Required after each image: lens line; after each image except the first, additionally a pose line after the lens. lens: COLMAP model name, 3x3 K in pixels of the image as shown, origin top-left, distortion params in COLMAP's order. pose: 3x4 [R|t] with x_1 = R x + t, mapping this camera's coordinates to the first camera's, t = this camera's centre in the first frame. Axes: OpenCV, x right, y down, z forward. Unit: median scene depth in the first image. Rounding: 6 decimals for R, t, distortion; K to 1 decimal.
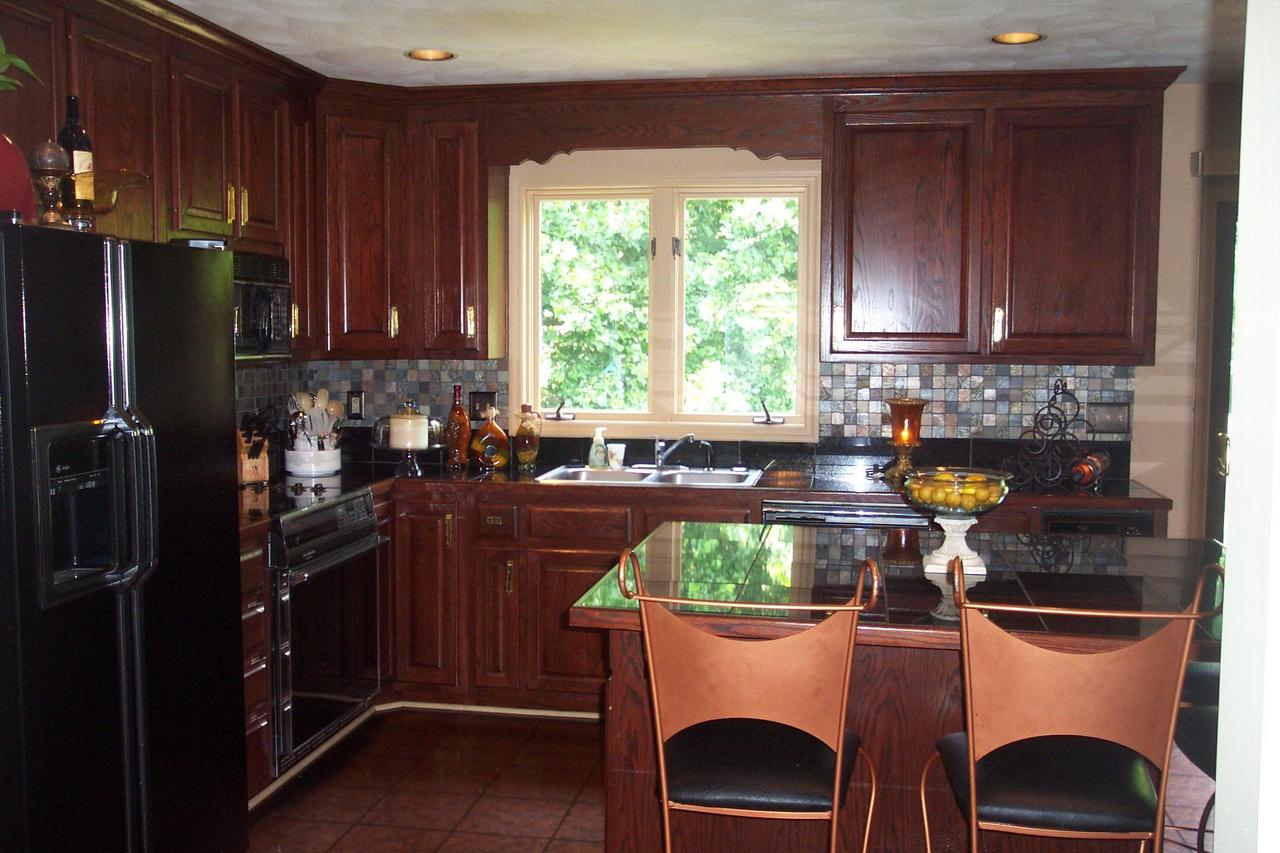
lens RADIAL K [[1295.2, 0, 639.3], [0, 1295.2, 426.3], [0, 0, 1]] dist [-0.013998, 0.000000]
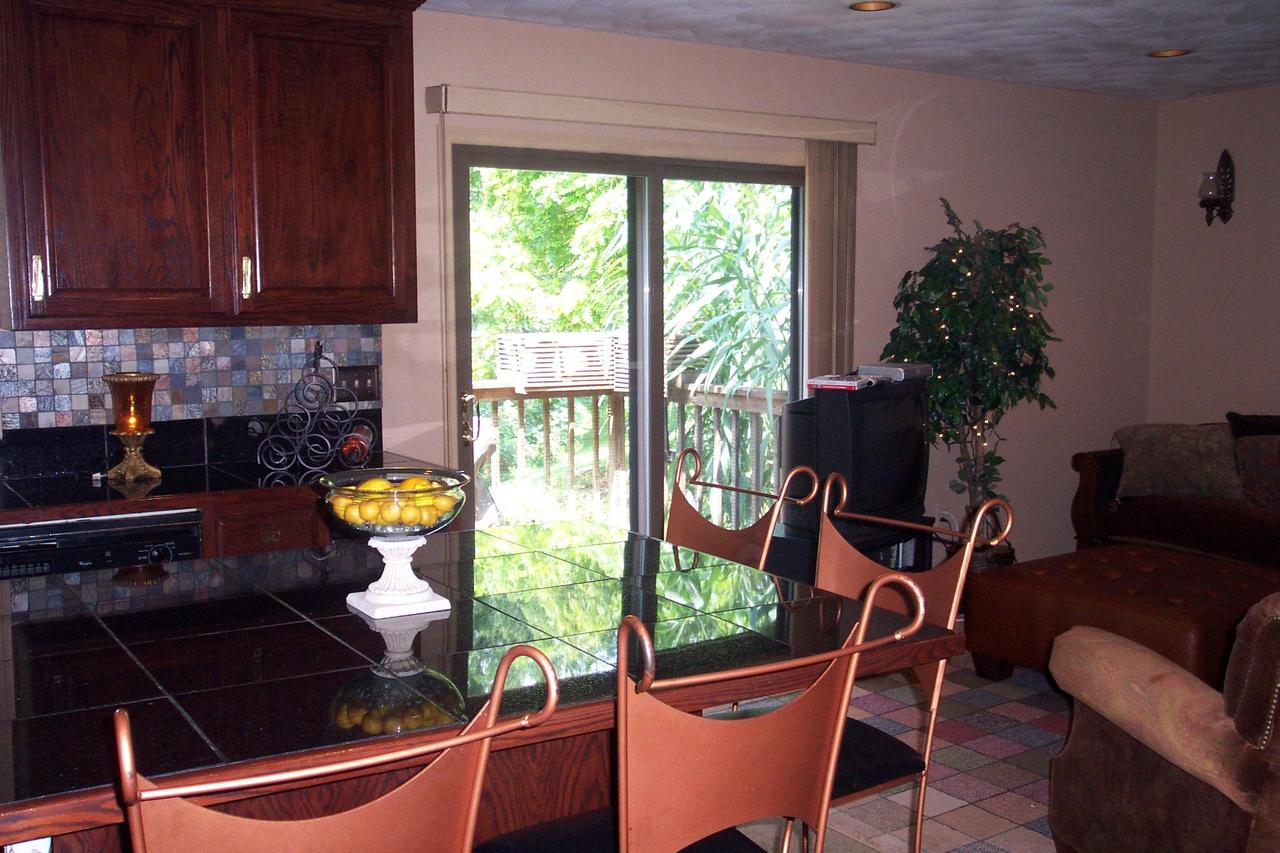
lens RADIAL K [[1295.2, 0, 640.2], [0, 1295.2, 431.0], [0, 0, 1]] dist [-0.013998, 0.000000]
pose [[0.732503, -0.082722, 0.675719, -0.097370], [0.054114, 0.996524, 0.063334, -0.020232], [-0.678610, -0.009826, 0.734433, 0.227754]]
